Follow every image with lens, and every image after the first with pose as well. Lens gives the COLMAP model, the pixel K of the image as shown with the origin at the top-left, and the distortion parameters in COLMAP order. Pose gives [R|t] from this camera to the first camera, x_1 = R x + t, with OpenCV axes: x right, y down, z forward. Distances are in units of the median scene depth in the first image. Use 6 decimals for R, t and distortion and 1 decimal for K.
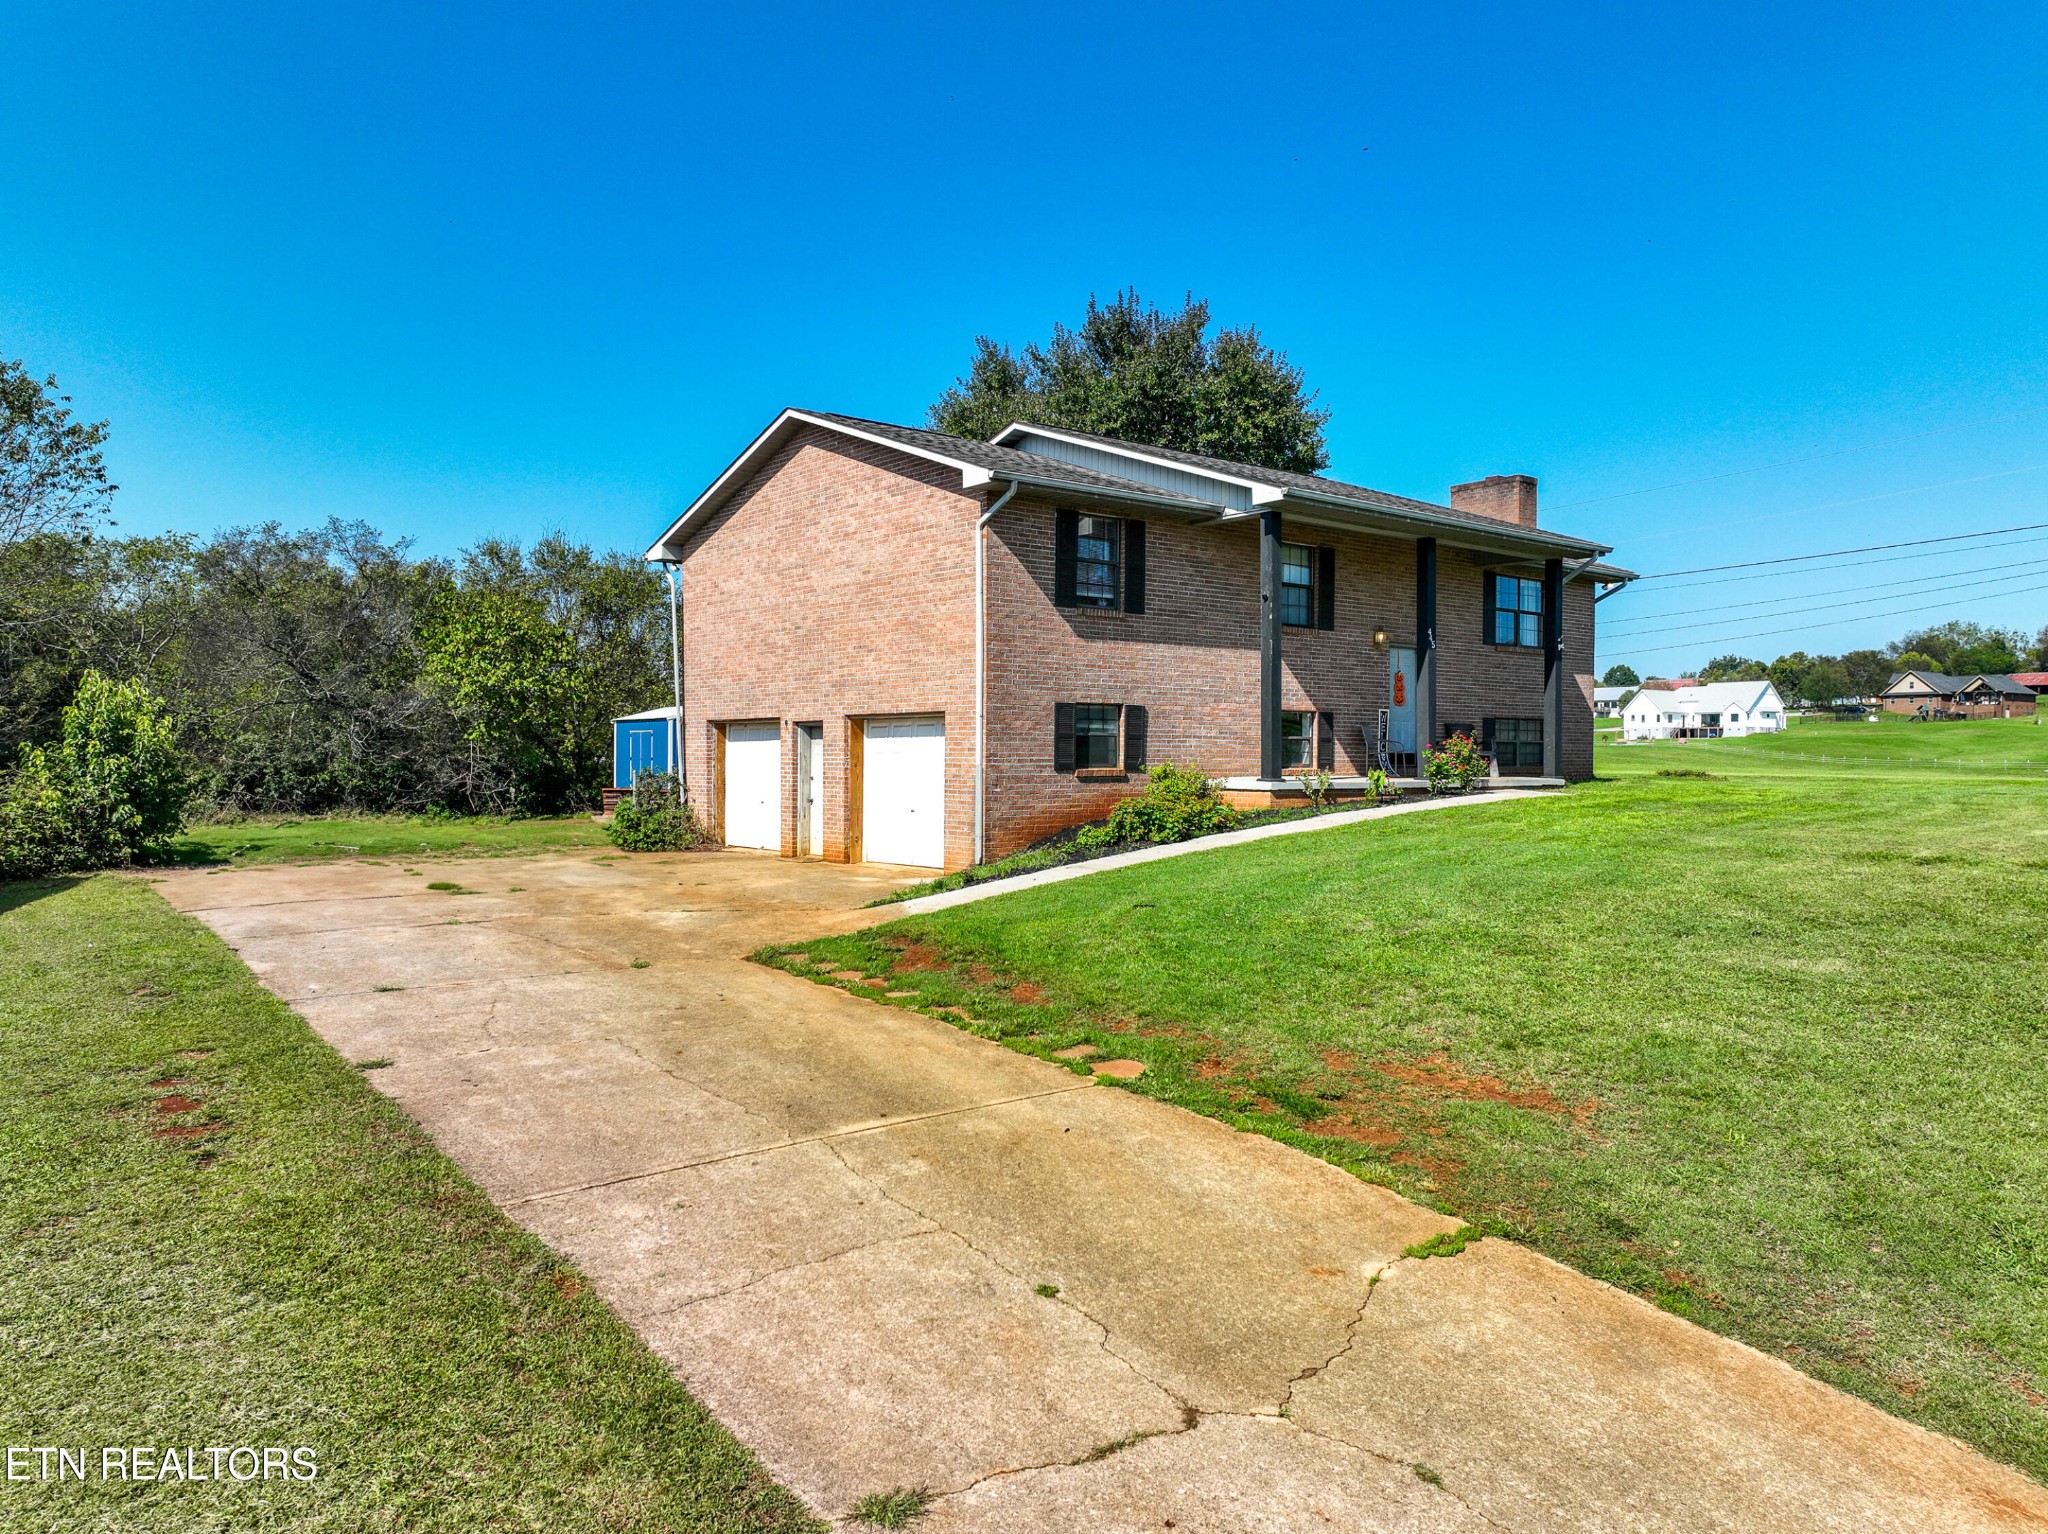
lens RADIAL K [[1403.0, 0, 1024.0], [0, 1403.0, 767.0], [0, 0, 1]] dist [0.002790, 0.005845]
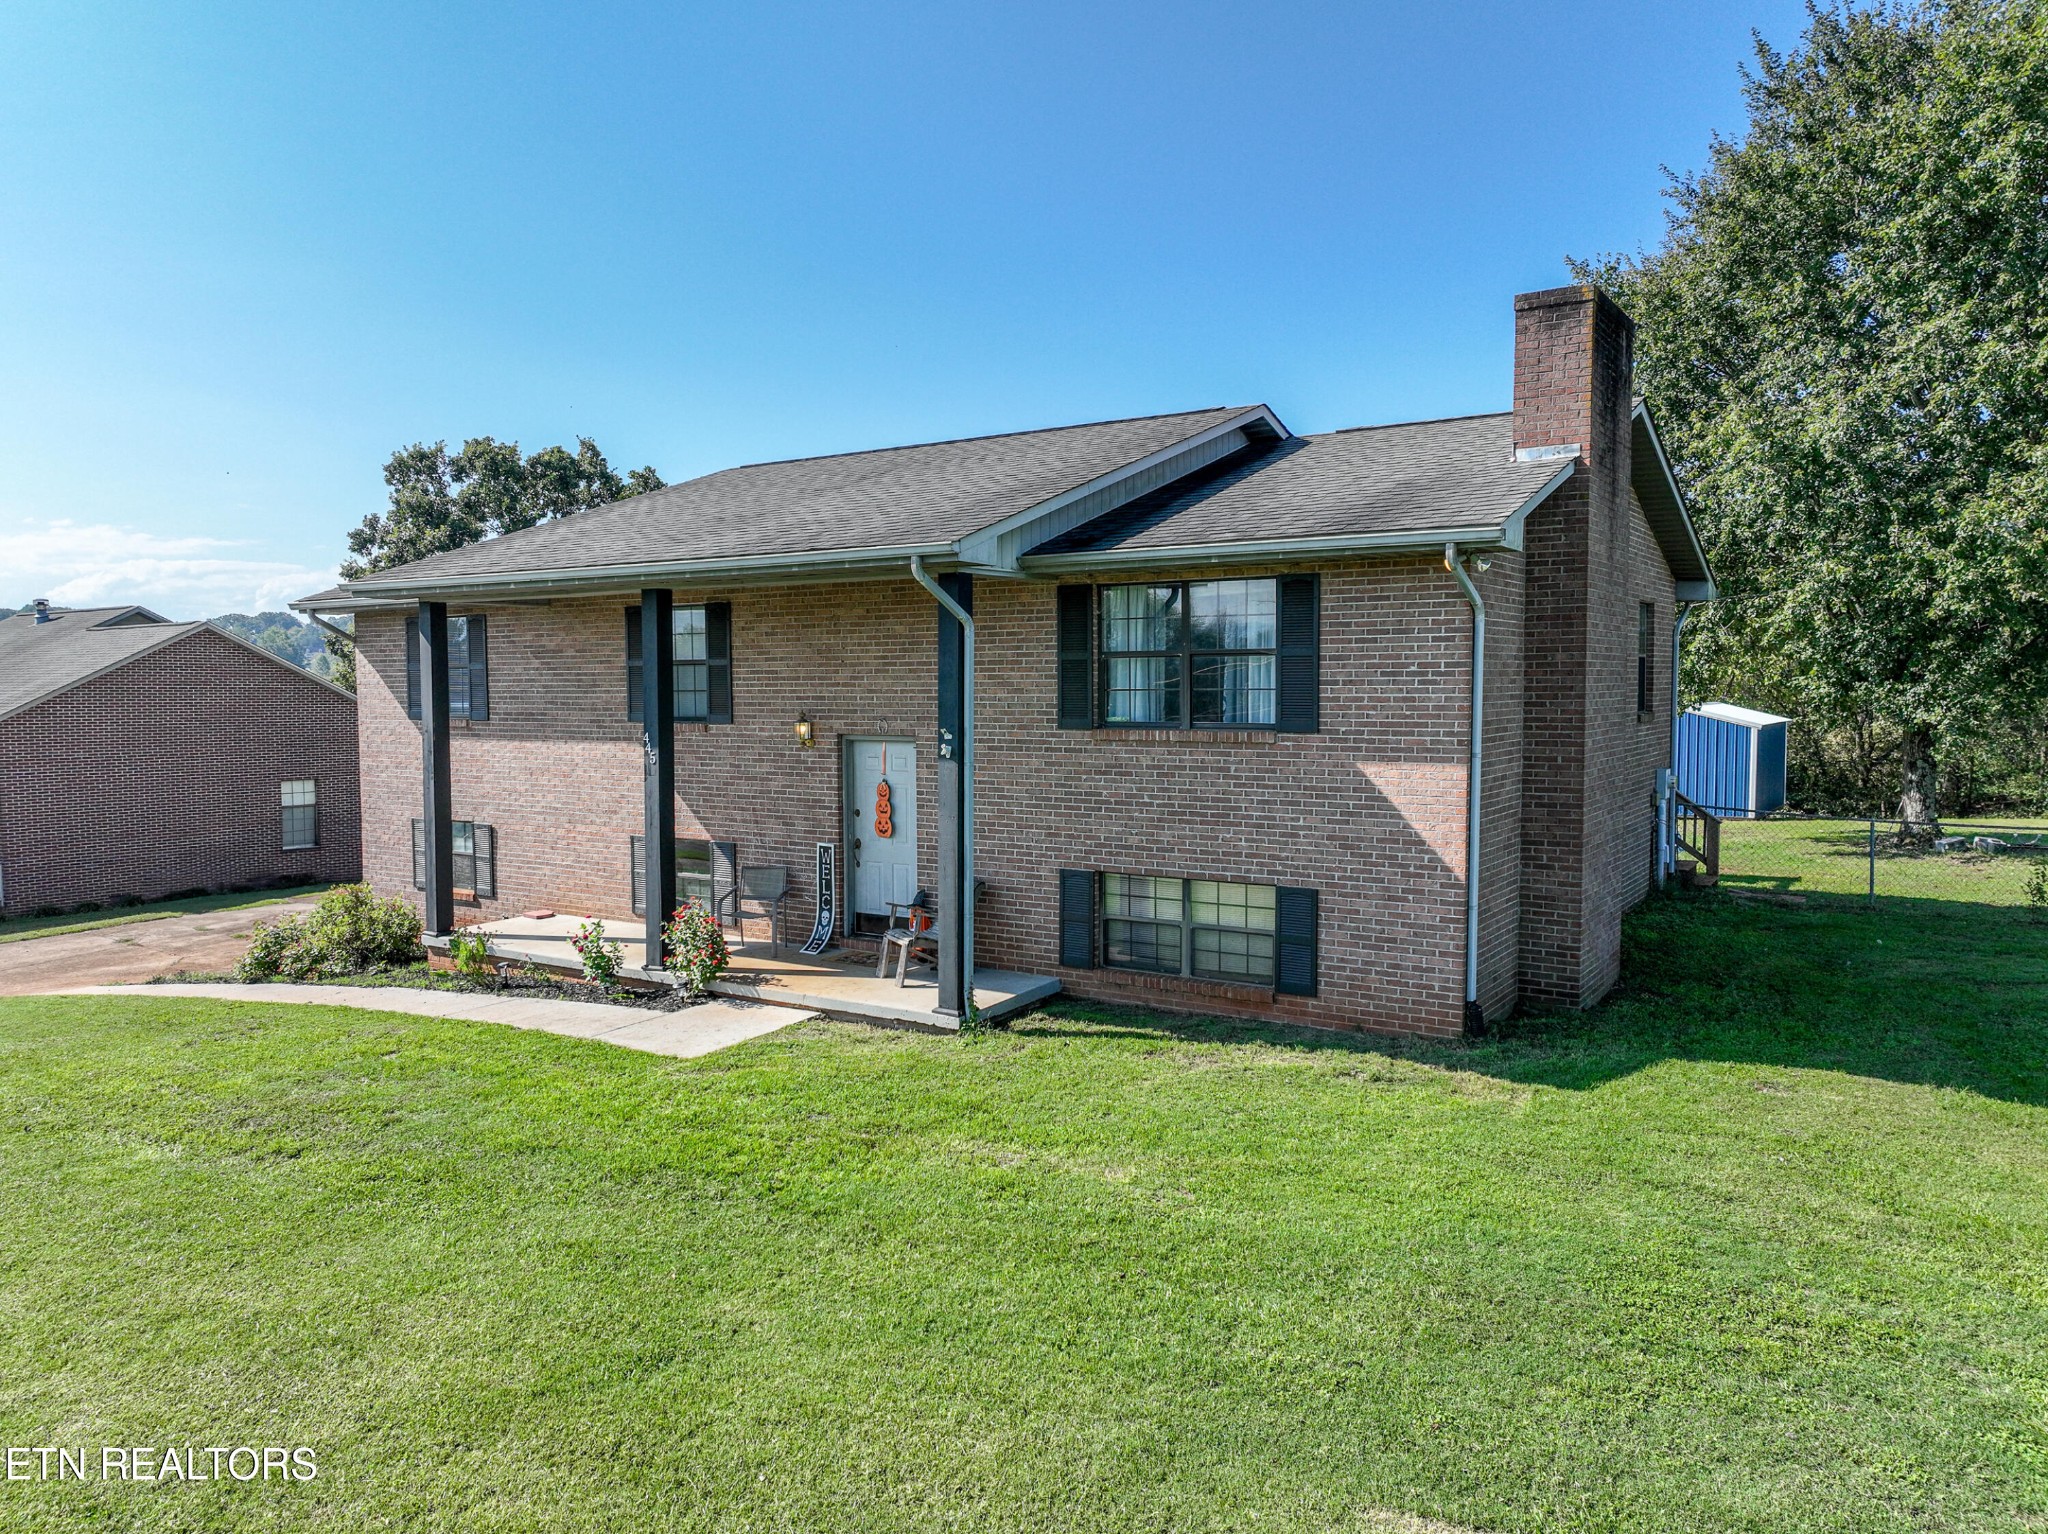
lens RADIAL K [[1492.6, 0, 1024.0], [0, 1492.6, 767.0], [0, 0, 1]] dist [0.004580, 0.003617]
pose [[0.295138, 0.051669, -0.954056, 1.061006], [-0.001287, 0.998557, 0.053681, -0.128682], [0.955454, -0.014615, 0.294779, 1.030648]]
